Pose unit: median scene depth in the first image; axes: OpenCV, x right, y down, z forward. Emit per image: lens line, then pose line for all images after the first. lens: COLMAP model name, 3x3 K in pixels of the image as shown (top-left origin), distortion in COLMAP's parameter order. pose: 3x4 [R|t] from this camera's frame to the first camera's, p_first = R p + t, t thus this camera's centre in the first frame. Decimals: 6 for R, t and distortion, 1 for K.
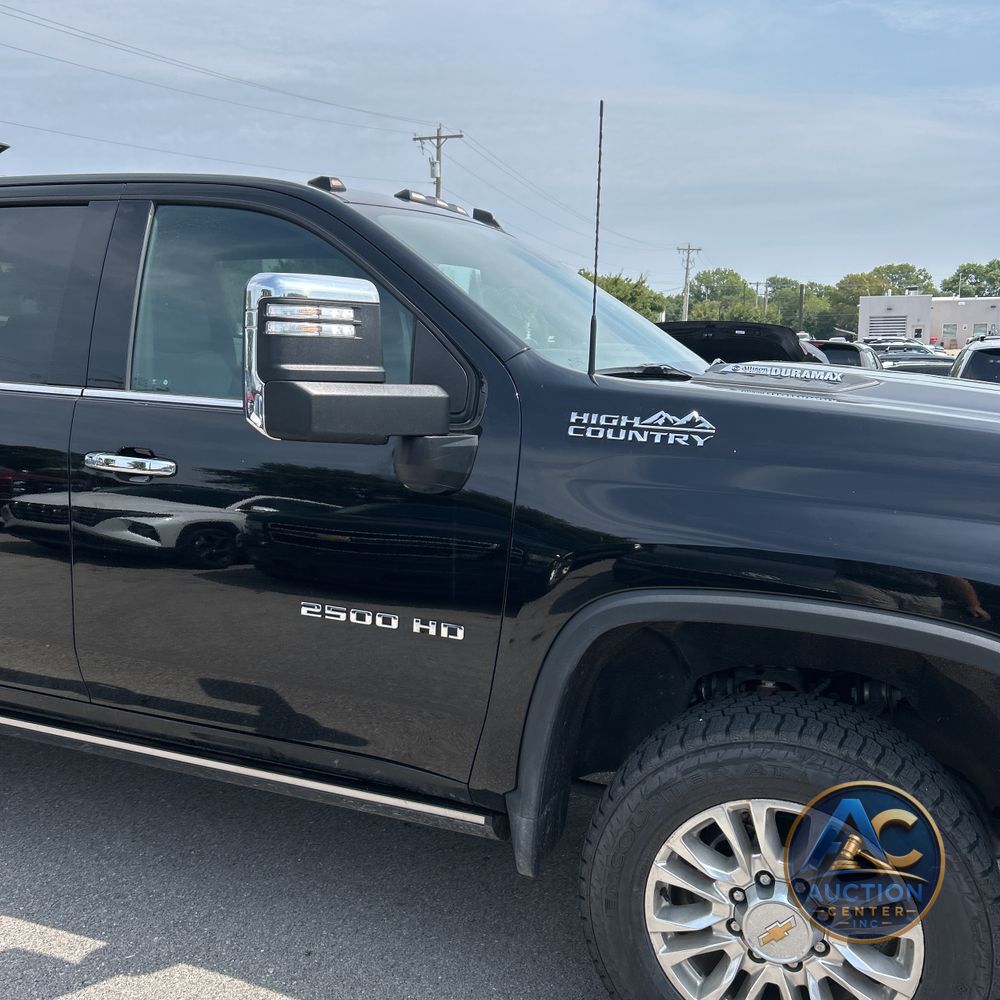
lens RADIAL K [[1003.3, 0, 497.0], [0, 1003.3, 495.7], [0, 0, 1]] dist [0.091668, -0.188787]
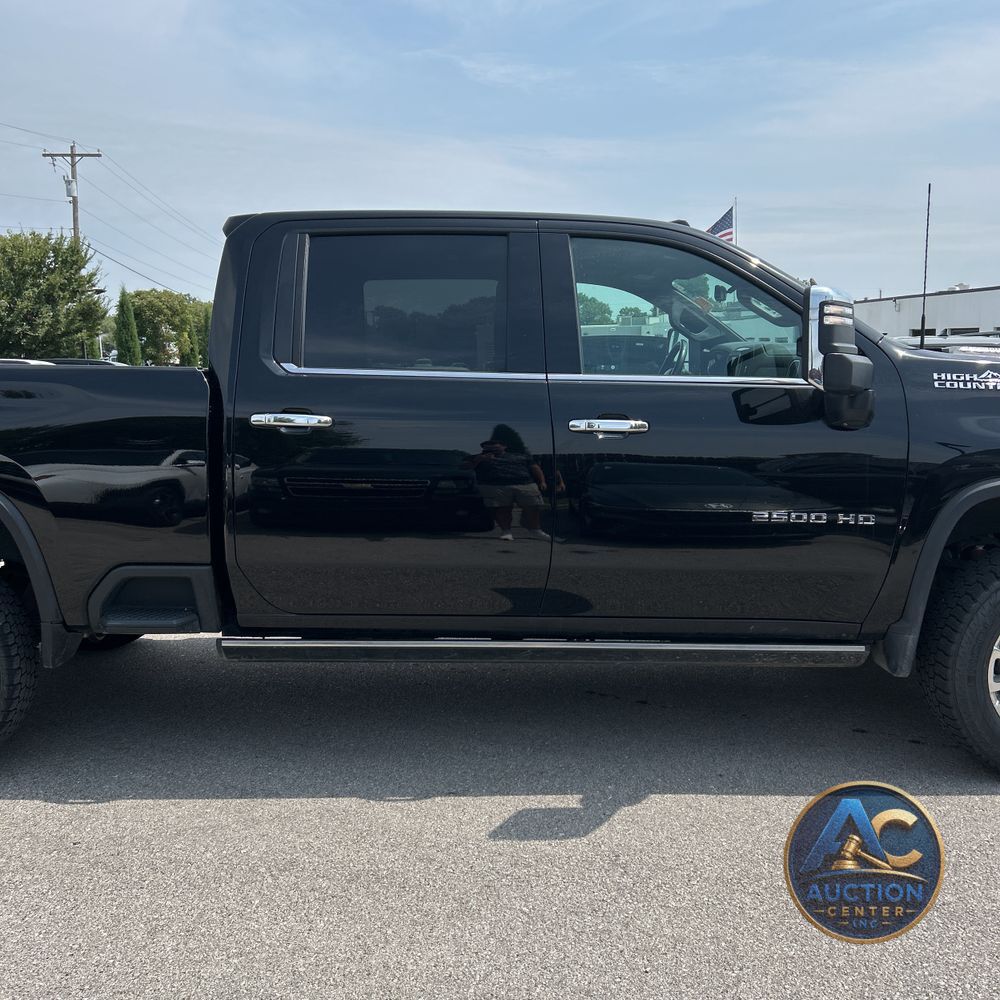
lens RADIAL K [[995.4, 0, 501.6], [0, 995.4, 487.4], [0, 0, 1]] dist [0.106849, -0.166120]
pose [[0.924874, -0.062508, 0.375100, -1.142732], [0.075201, 0.996982, -0.019280, 0.075343], [-0.372763, 0.046039, 0.926784, -0.219610]]
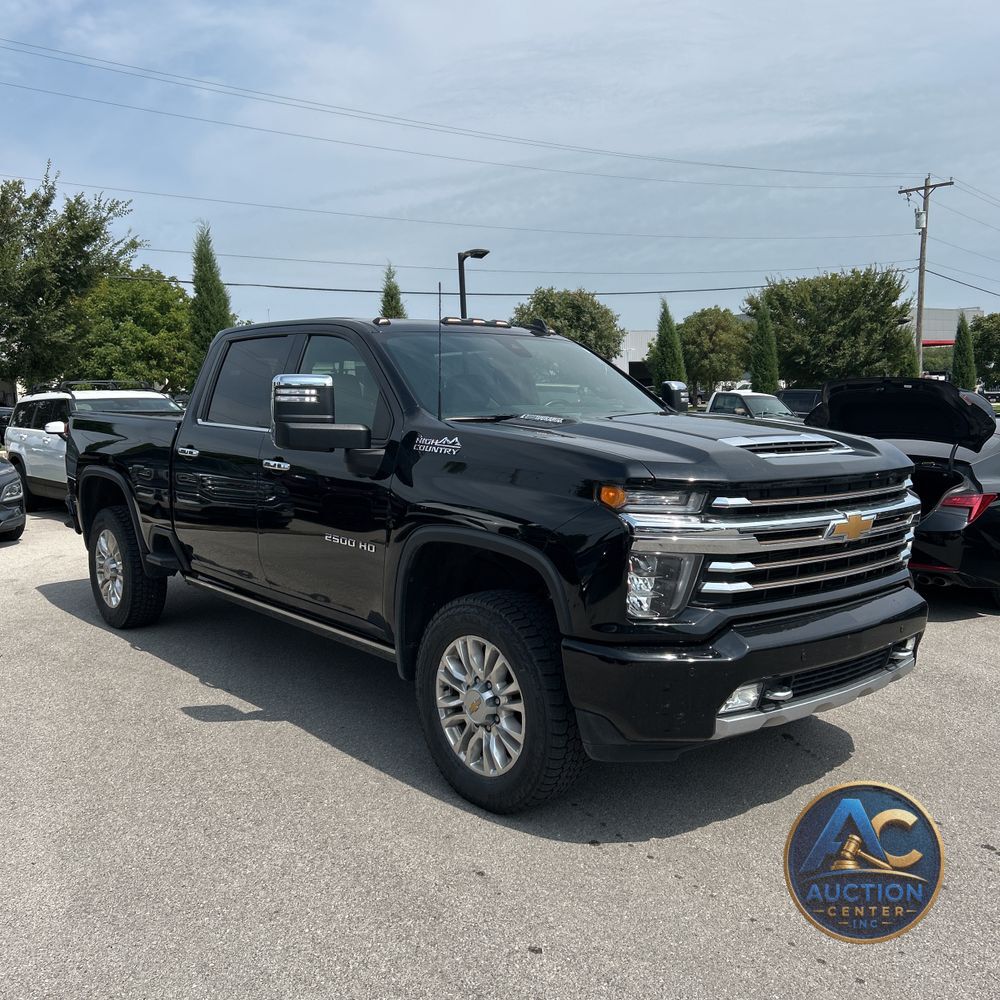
lens RADIAL K [[998.7, 0, 500.0], [0, 998.7, 500.0], [0, 0, 1]] dist [0.107834, -0.172702]
pose [[0.876592, 0.031406, -0.480209, 1.140618], [-0.056115, 0.997732, -0.037182, 0.100513], [0.477952, 0.059540, 0.876366, -0.627640]]
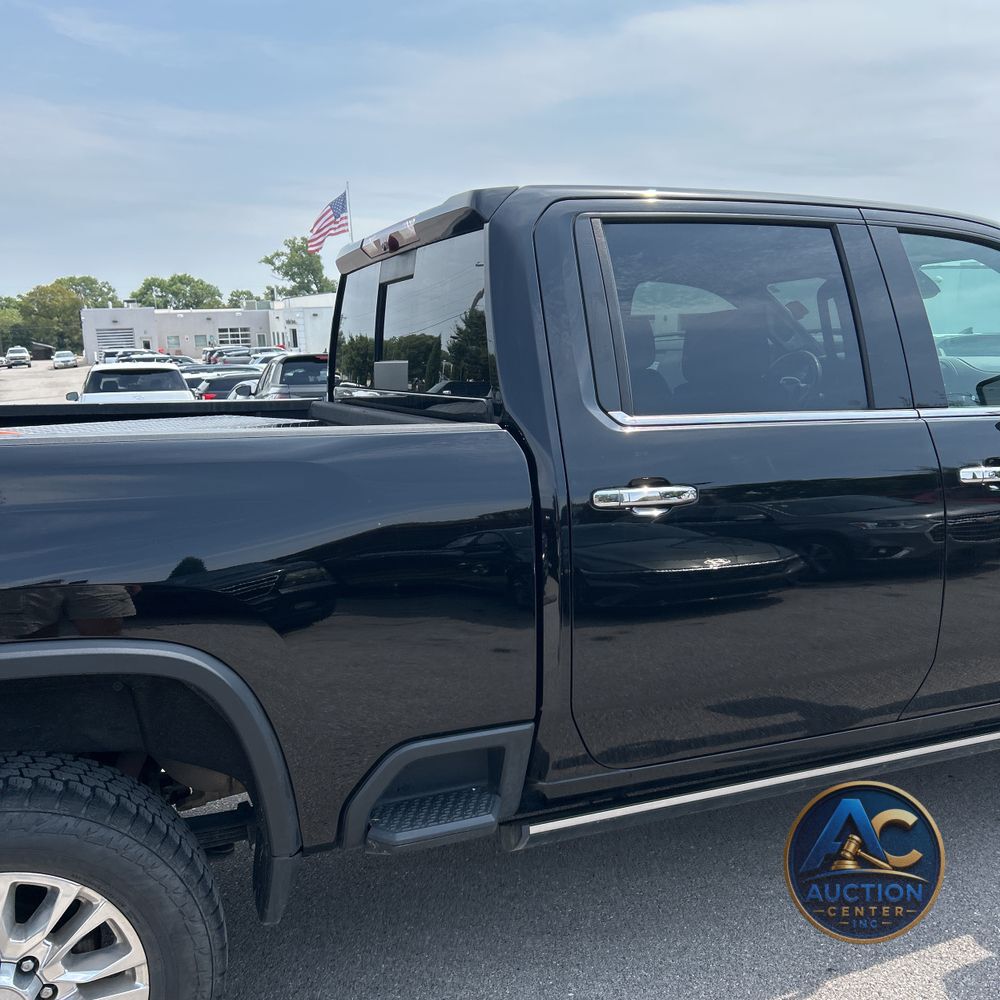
lens RADIAL K [[1003.3, 0, 497.0], [0, 1003.3, 495.7], [0, 0, 1]] dist [0.091668, -0.188787]
pose [[0.718040, -0.129813, 0.683788, -1.678650], [0.137731, 0.989526, 0.043226, -0.144666], [-0.682238, 0.063141, 0.728399, 0.649516]]
